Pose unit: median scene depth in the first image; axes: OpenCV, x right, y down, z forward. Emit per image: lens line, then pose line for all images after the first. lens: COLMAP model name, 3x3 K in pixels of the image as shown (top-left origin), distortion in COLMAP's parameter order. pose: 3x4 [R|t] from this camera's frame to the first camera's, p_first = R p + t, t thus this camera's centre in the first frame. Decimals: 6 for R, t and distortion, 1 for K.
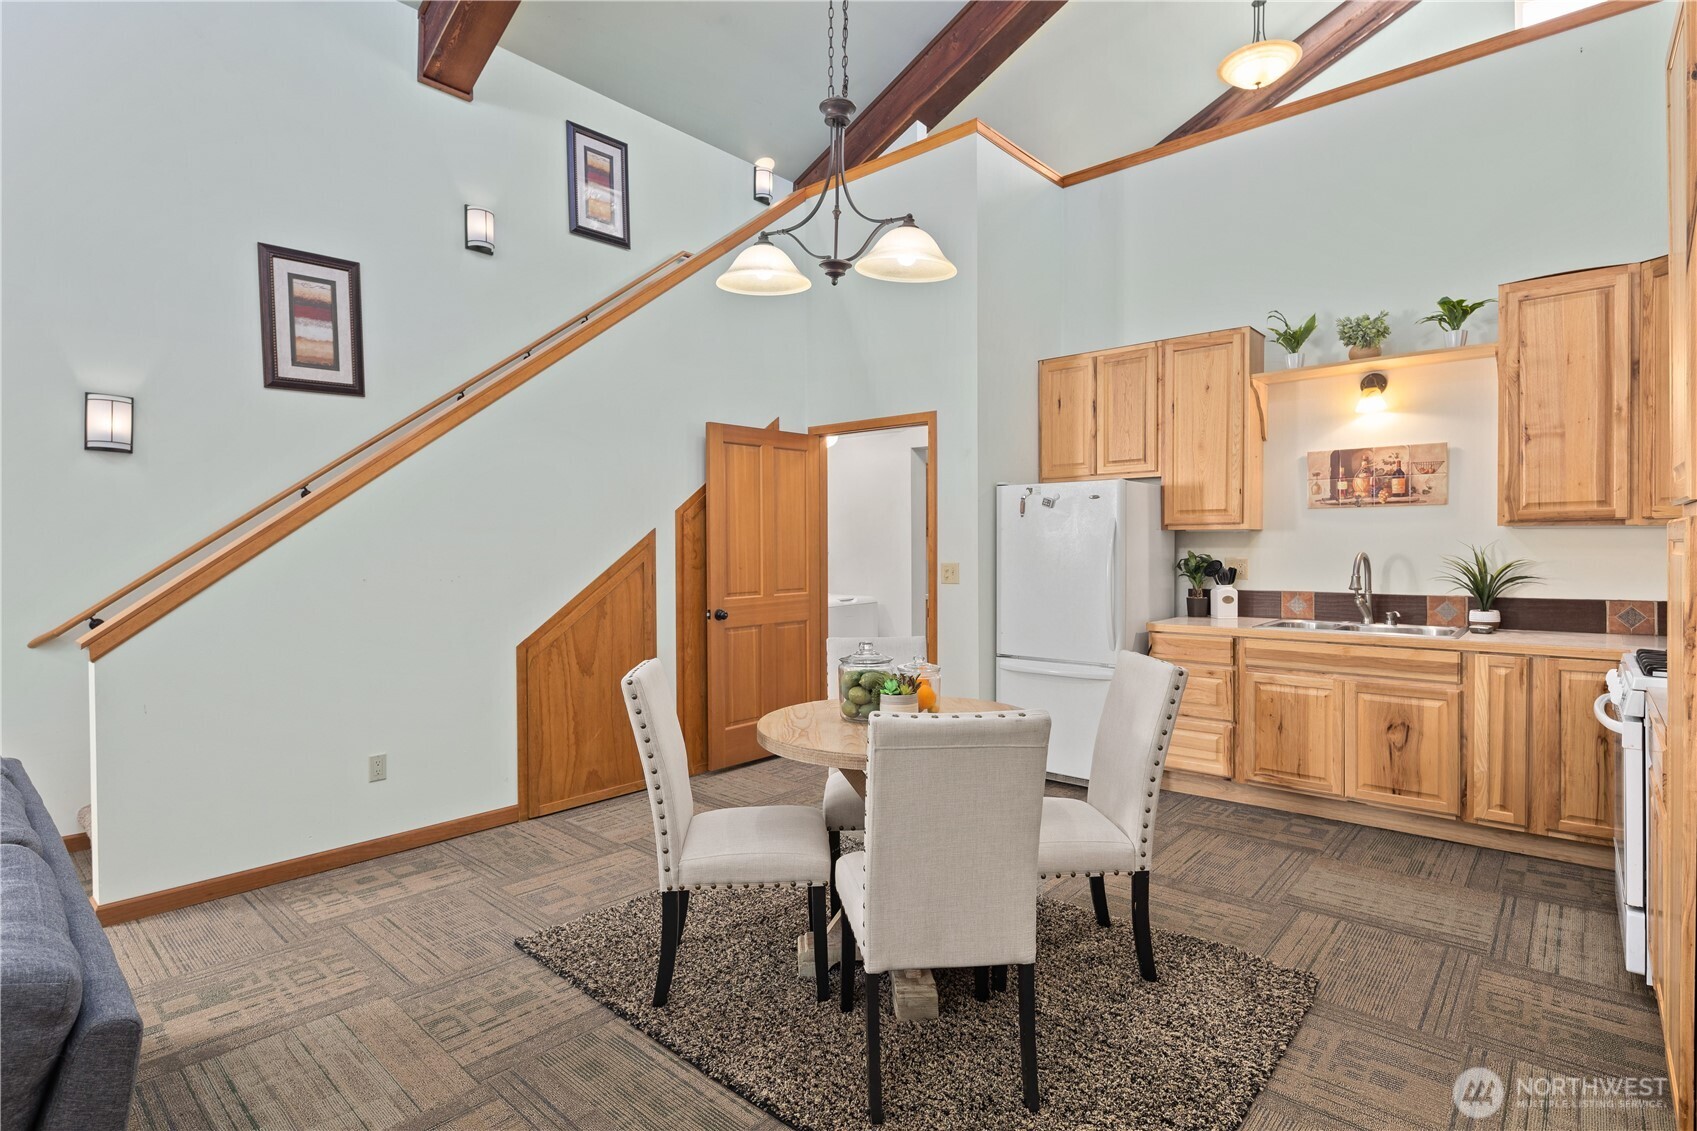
lens RADIAL K [[832.4, 0, 839.0], [0, 832.4, 563.0], [0, 0, 1]] dist [0.006274, -0.005311]
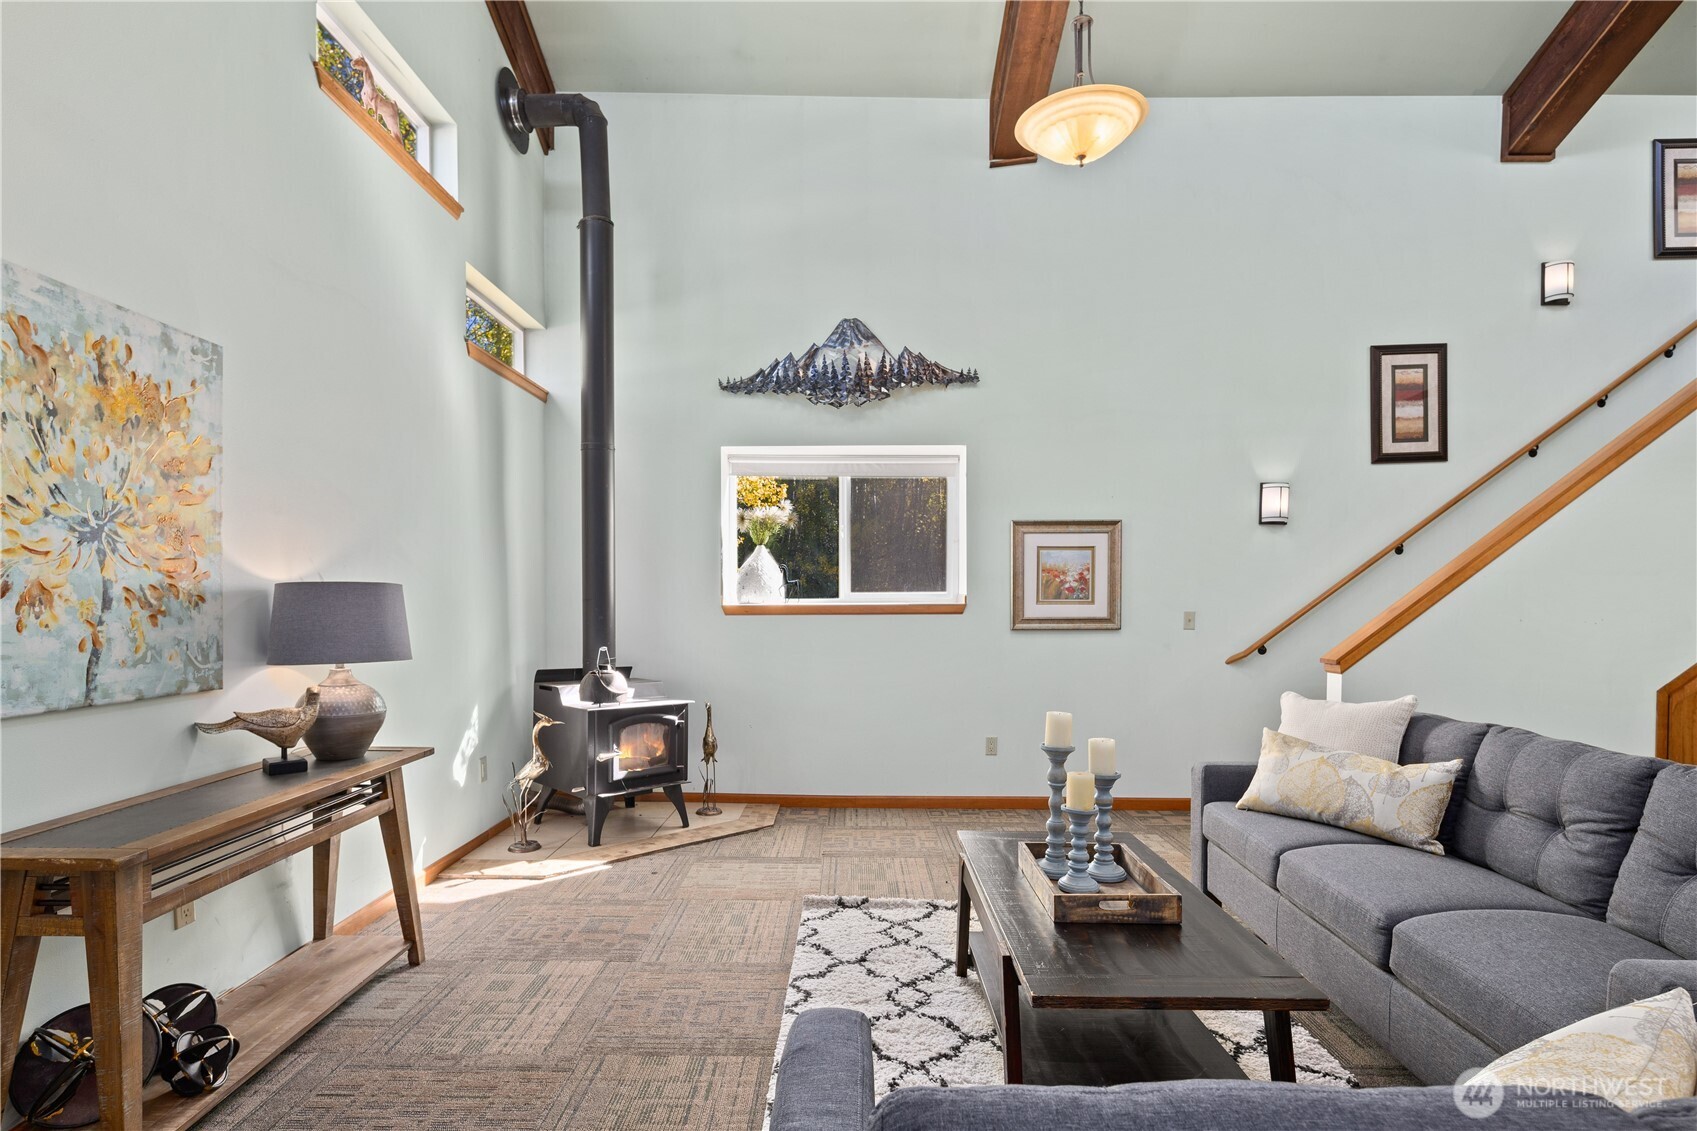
lens RADIAL K [[832.4, 0, 847.5], [0, 832.4, 623.8], [0, 0, 1]] dist [0.006274, -0.005311]
pose [[0.660428, 0.017301, -0.750690, -0.269346], [-0.015235, 0.999837, 0.009640, 0.023781], [0.750734, 0.005070, 0.660585, -0.376873]]
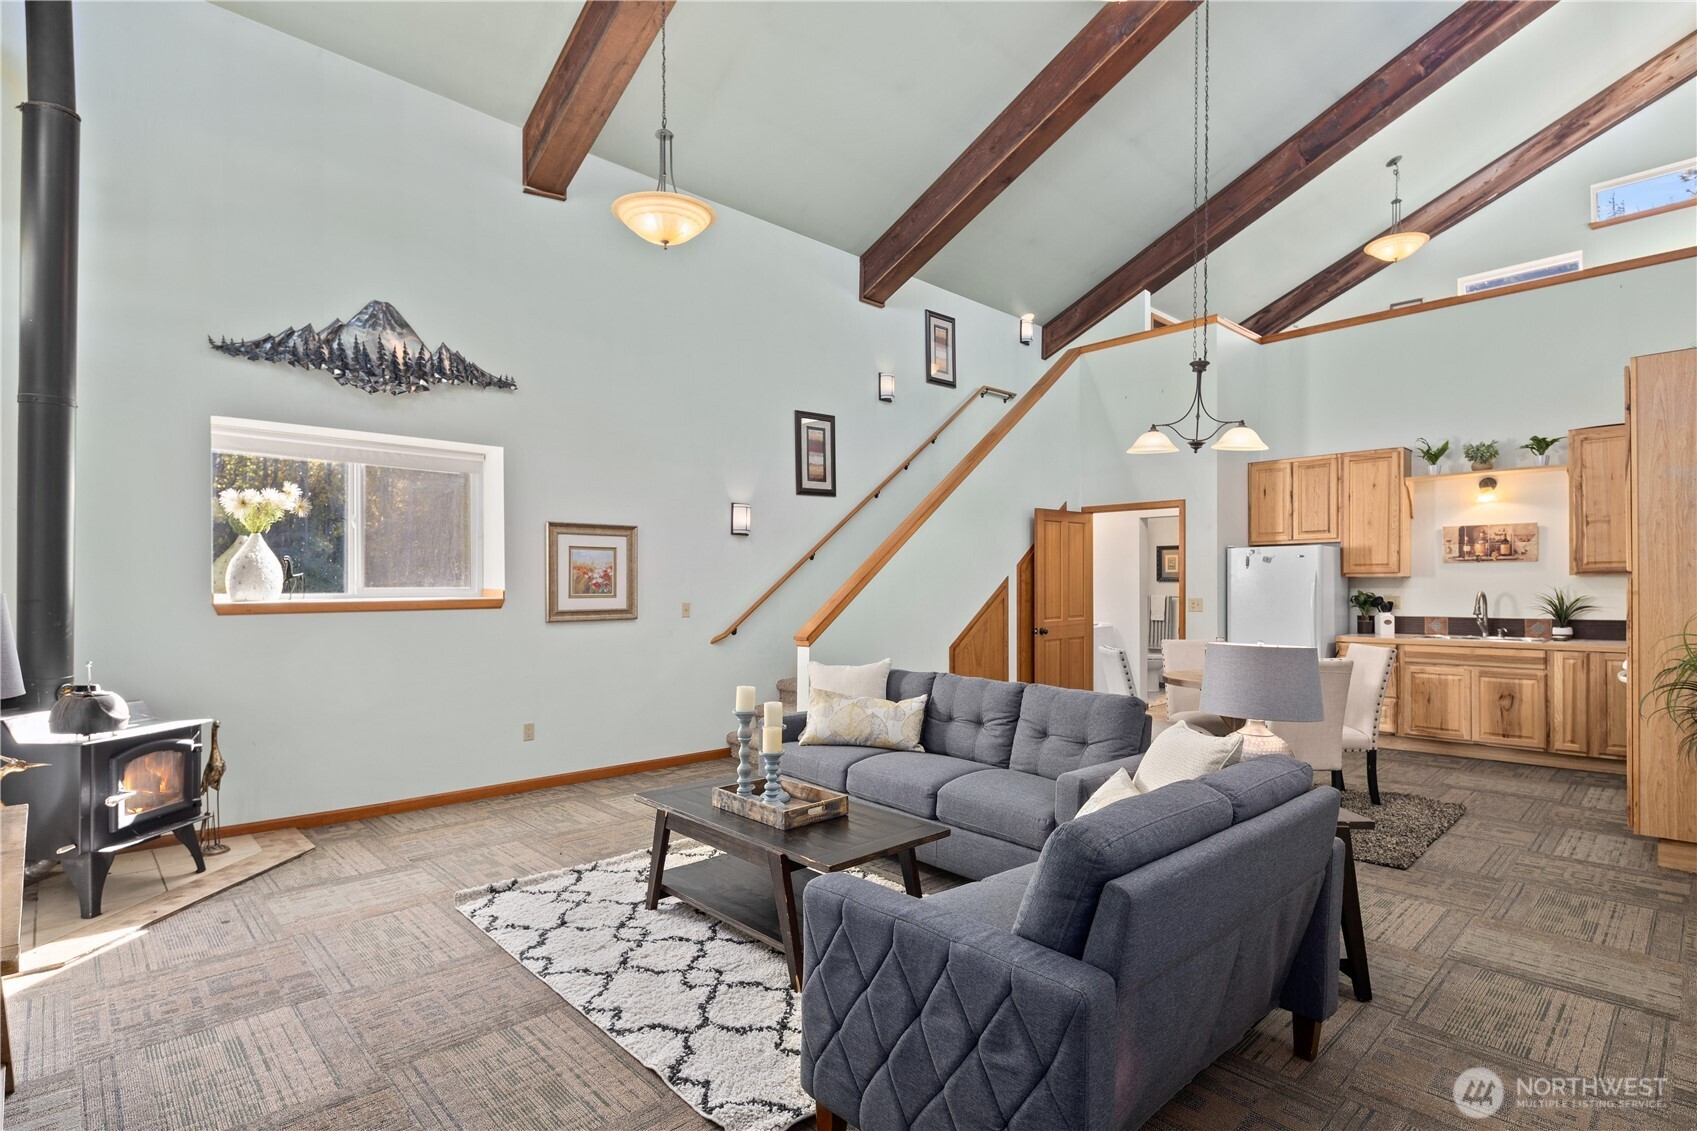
lens RADIAL K [[832.4, 0, 839.9], [0, 832.4, 591.4], [0, 0, 1]] dist [0.006274, -0.005311]
pose [[0.996752, -0.000002, -0.080534, -0.455421], [-0.000999, 0.999923, -0.012399, 0.008051], [0.080528, 0.012439, 0.996675, -0.671158]]
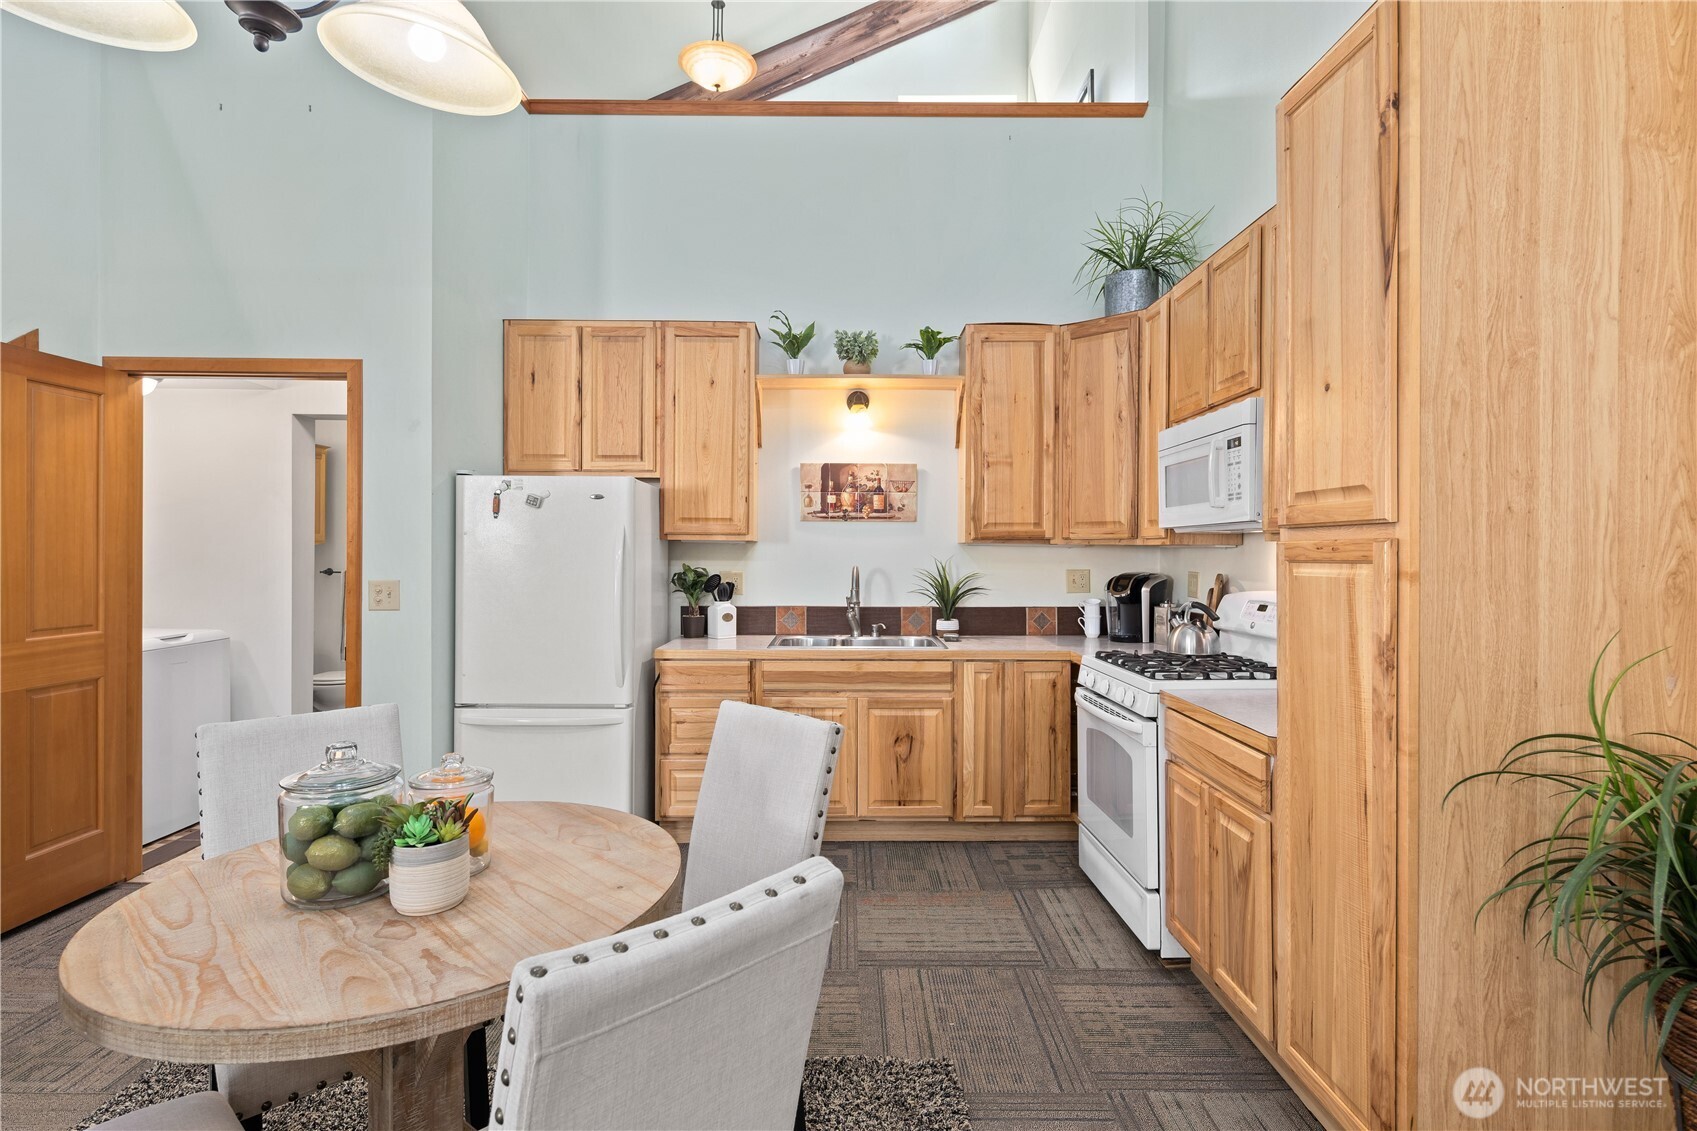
lens RADIAL K [[832.4, 0, 844.0], [0, 832.4, 559.0], [0, 0, 1]] dist [0.006274, -0.005311]
pose [[0.743928, 0.005283, 0.668239, -0.053830], [0.004823, 0.999900, -0.013273, -0.008173], [-0.668242, 0.013097, 0.743828, 0.257995]]
